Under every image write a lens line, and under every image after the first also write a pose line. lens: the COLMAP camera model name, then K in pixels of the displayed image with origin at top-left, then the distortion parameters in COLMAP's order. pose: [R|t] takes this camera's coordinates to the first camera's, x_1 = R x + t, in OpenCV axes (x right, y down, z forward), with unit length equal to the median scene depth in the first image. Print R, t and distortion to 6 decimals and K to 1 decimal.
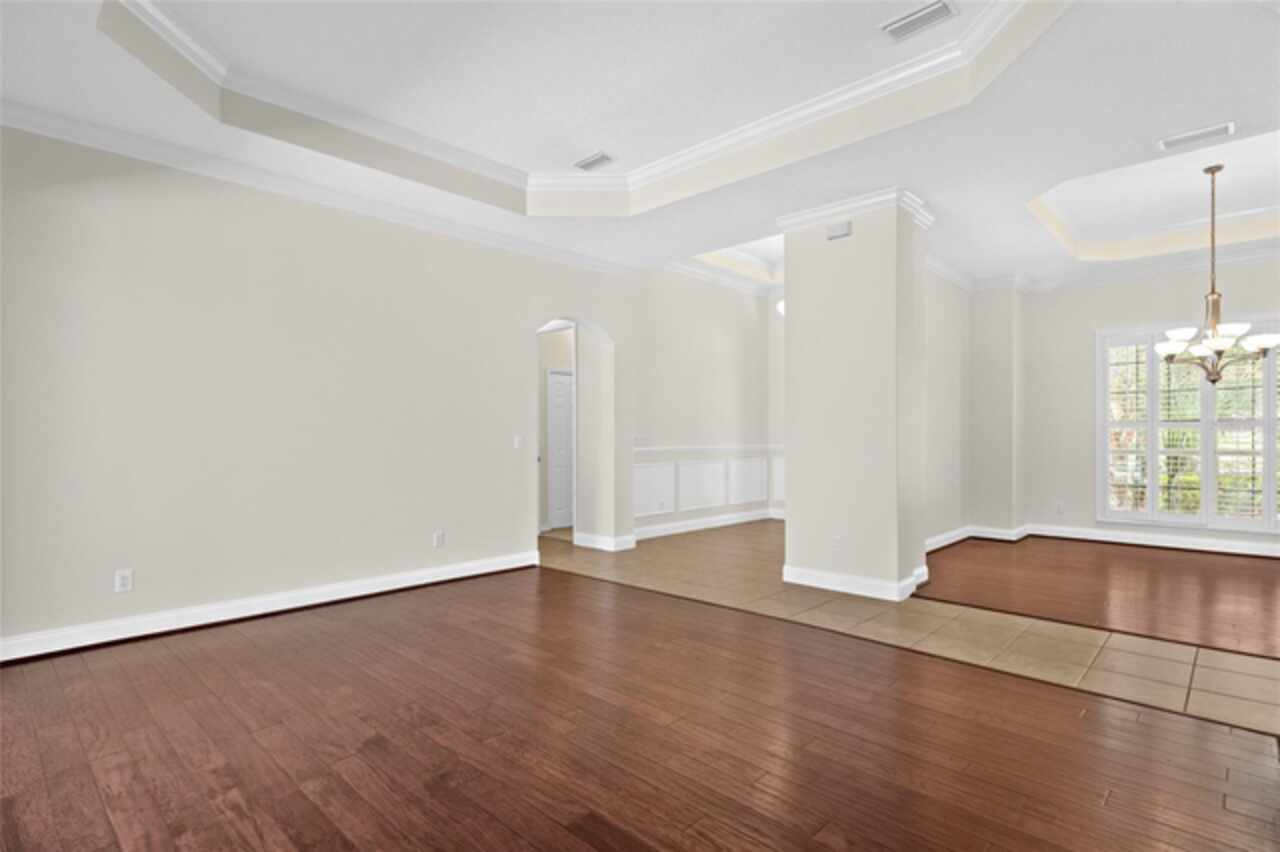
lens RADIAL K [[638.2, 0, 647.2], [0, 638.2, 436.1], [0, 0, 1]] dist [0.000813, 0.001295]
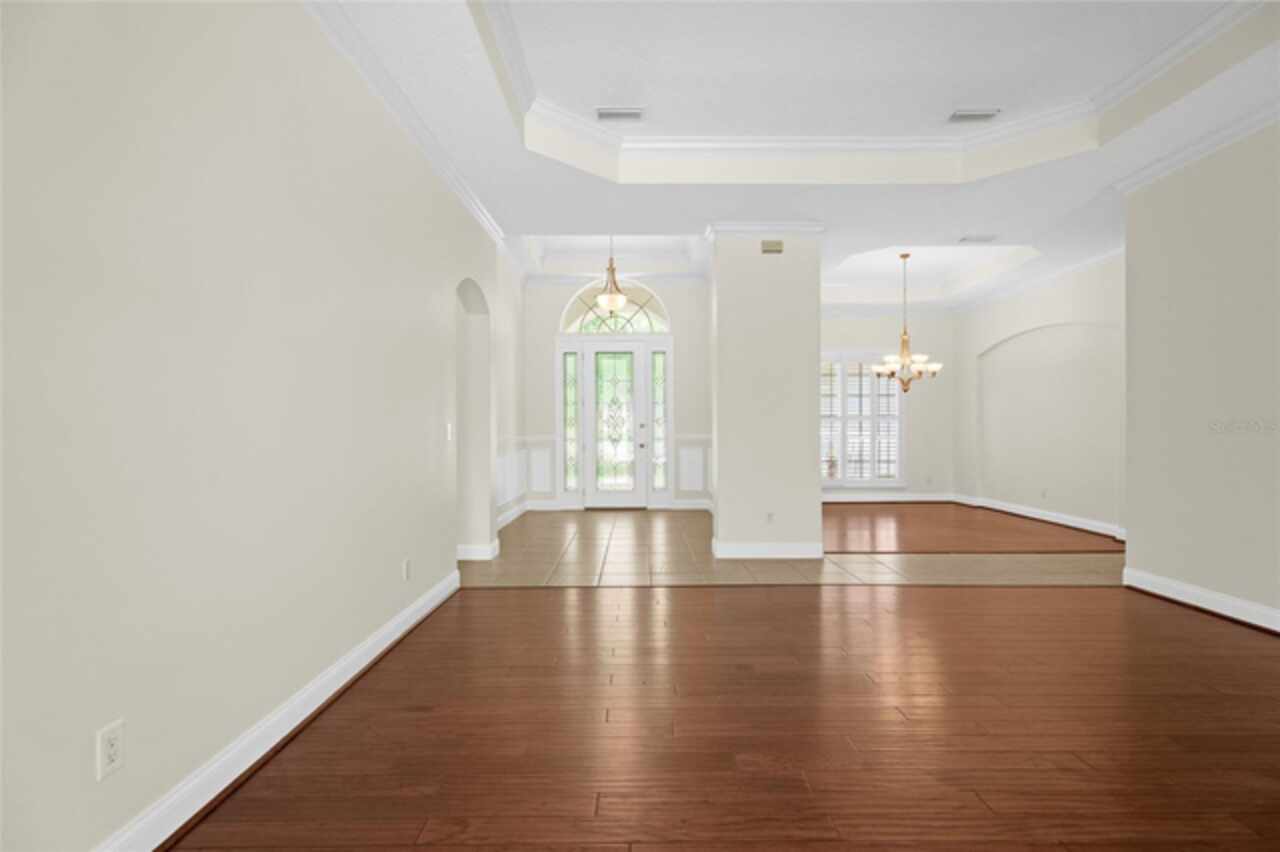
lens RADIAL K [[609.3, 0, 635.3], [0, 609.3, 430.2], [0, 0, 1]] dist [-0.000463, -0.000299]
pose [[0.734710, -0.000661, 0.678381, -0.593577], [0.003761, 0.999988, -0.003100, 0.013309], [-0.678371, 0.004829, 0.734704, 0.331270]]
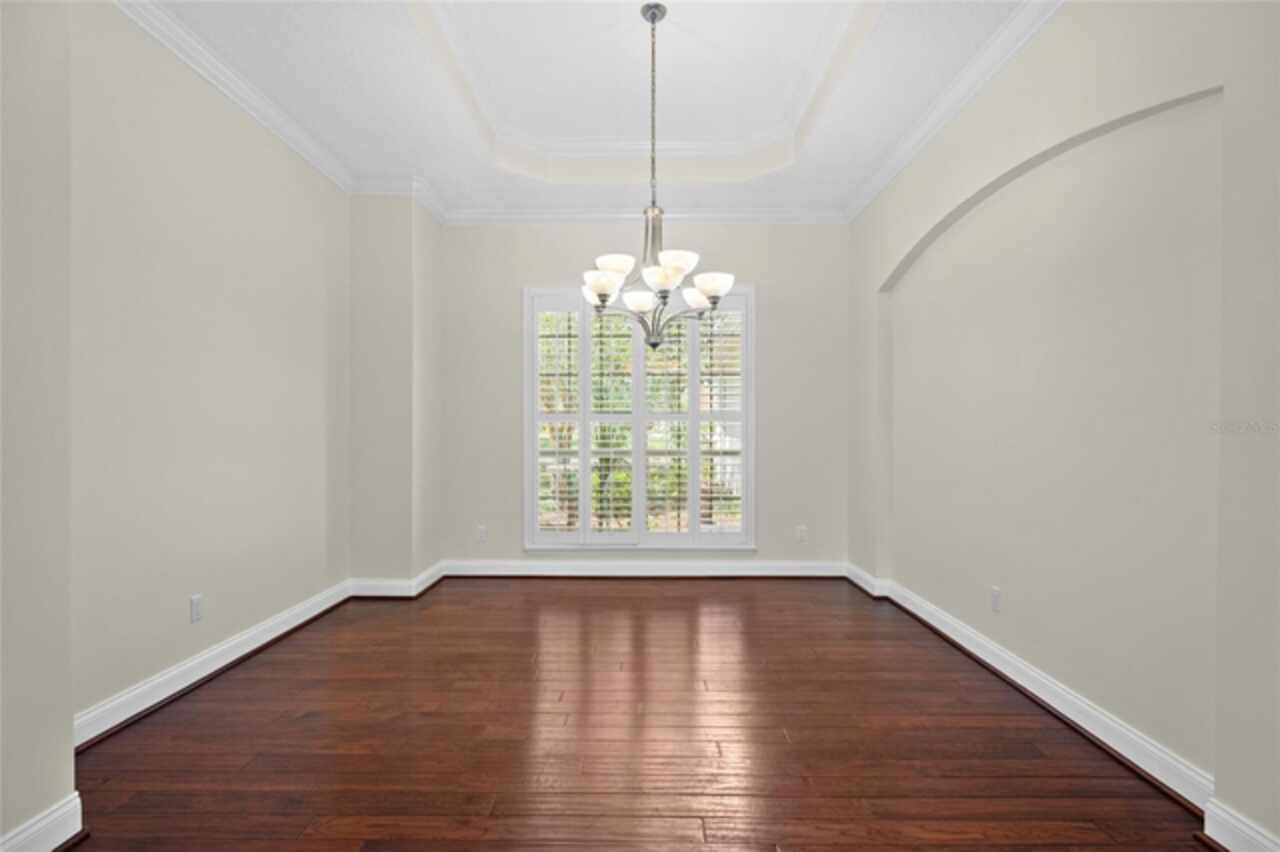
lens RADIAL K [[638.2, 0, 647.1], [0, 638.2, 430.9], [0, 0, 1]] dist [0.000813, 0.001295]
pose [[0.728586, 0.006174, 0.684927, 0.423180], [-0.000549, 0.999964, -0.008430, 0.005368], [-0.684955, 0.005766, 0.728563, 0.514770]]
